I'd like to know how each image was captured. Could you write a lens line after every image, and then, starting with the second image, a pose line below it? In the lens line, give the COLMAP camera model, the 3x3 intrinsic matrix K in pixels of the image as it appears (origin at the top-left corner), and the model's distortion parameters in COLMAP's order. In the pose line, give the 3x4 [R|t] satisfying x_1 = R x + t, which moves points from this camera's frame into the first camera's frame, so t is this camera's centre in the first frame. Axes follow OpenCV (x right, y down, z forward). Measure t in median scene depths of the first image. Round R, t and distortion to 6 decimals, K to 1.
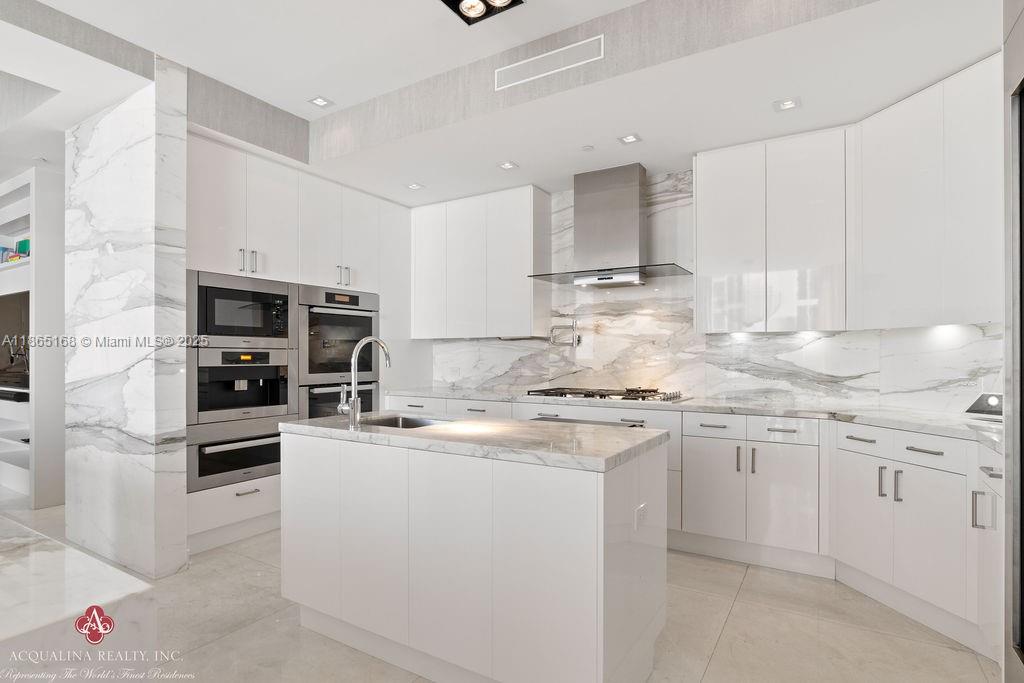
lens RADIAL K [[526.0, 0, 525.2], [0, 526.0, 353.7], [0, 0, 1]] dist [-0.011157, 0.003048]
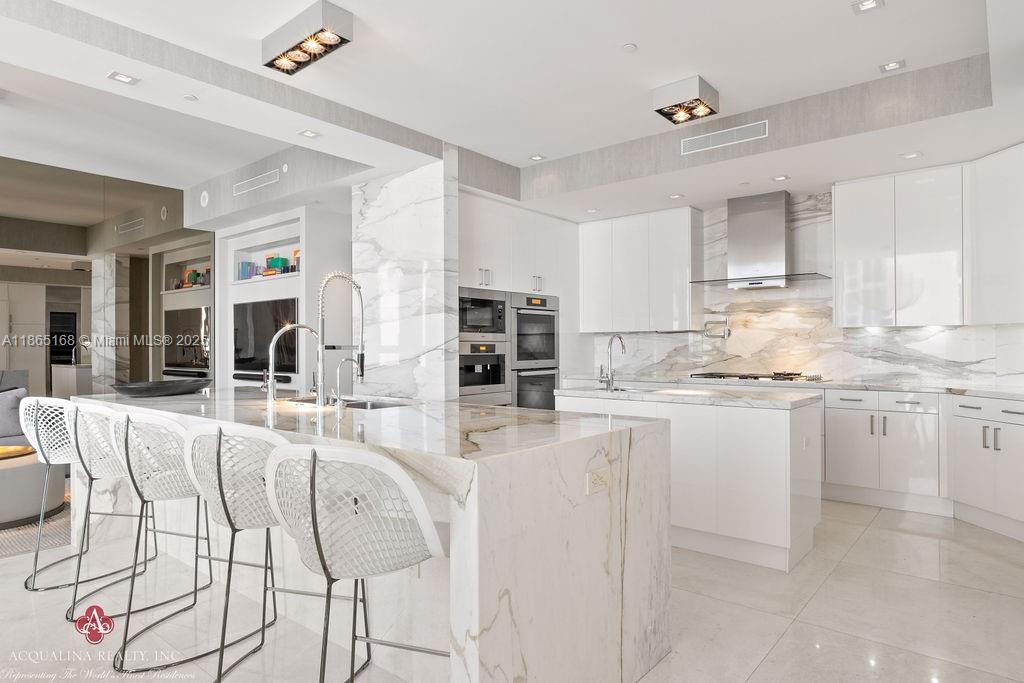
lens RADIAL K [[602.2, 0, 521.6], [0, 602.2, 342.1], [0, 0, 1]] dist [0.002030, 0.003155]
pose [[0.989333, -0.004850, -0.145589, -0.192652], [0.004254, 0.999981, -0.004405, -0.000980], [0.145608, 0.003739, 0.989335, -0.496293]]
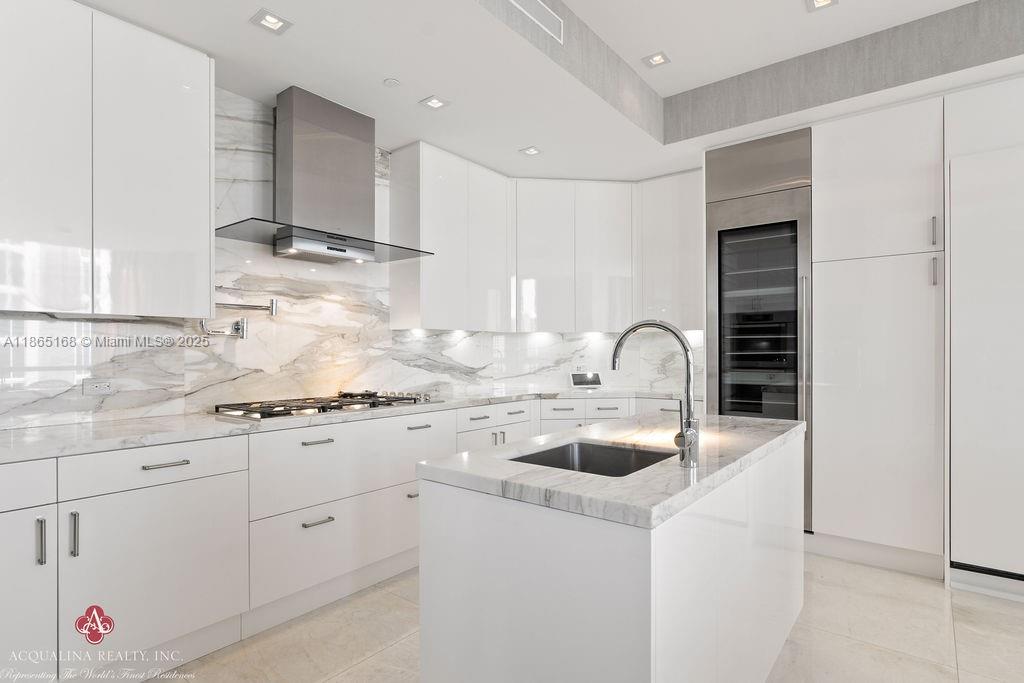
lens RADIAL K [[526.0, 0, 519.5], [0, 526.0, 356.0], [0, 0, 1]] dist [-0.011157, 0.003048]
pose [[0.121748, -0.009400, 0.992516, -0.579466], [-0.000887, 0.999954, 0.009579, 0.001935], [-0.992561, -0.002047, 0.121734, 0.670023]]
